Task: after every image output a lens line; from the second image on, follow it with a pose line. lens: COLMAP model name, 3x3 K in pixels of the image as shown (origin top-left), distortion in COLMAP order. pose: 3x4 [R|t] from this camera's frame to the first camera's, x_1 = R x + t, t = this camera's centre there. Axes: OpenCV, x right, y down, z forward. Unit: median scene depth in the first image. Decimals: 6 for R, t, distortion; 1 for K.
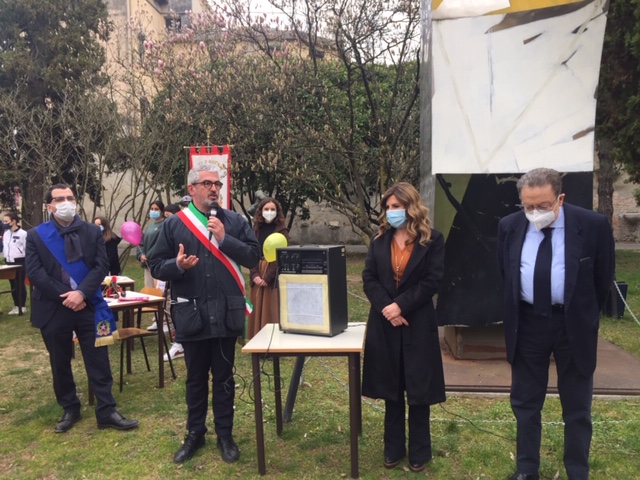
lens RADIAL K [[541.4, 0, 320.0], [0, 541.4, 240.0], [0, 0, 1]] dist [0.052384, -0.094204]
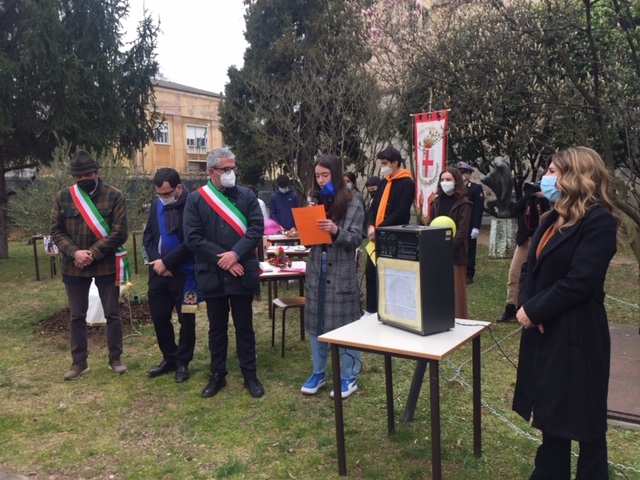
lens RADIAL K [[541.4, 0, 320.0], [0, 541.4, 240.0], [0, 0, 1]] dist [0.052384, -0.094204]
pose [[0.872045, 0.043593, -0.487481, 0.189624], [-0.014548, 0.997894, 0.063212, -0.013501], [0.489210, -0.048032, 0.870842, 0.131541]]
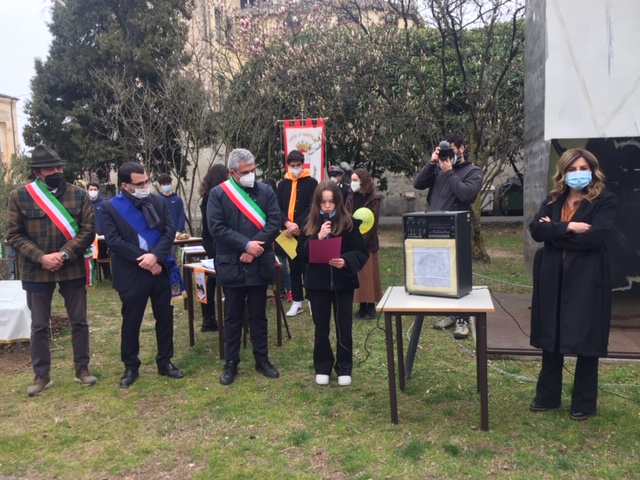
lens RADIAL K [[541.4, 0, 320.0], [0, 541.4, 240.0], [0, 0, 1]] dist [0.052384, -0.094204]
pose [[0.991370, -0.002216, -0.131077, -0.071177], [0.008905, 0.998686, 0.050467, 0.007206], [0.130793, -0.051198, 0.990087, -0.044541]]
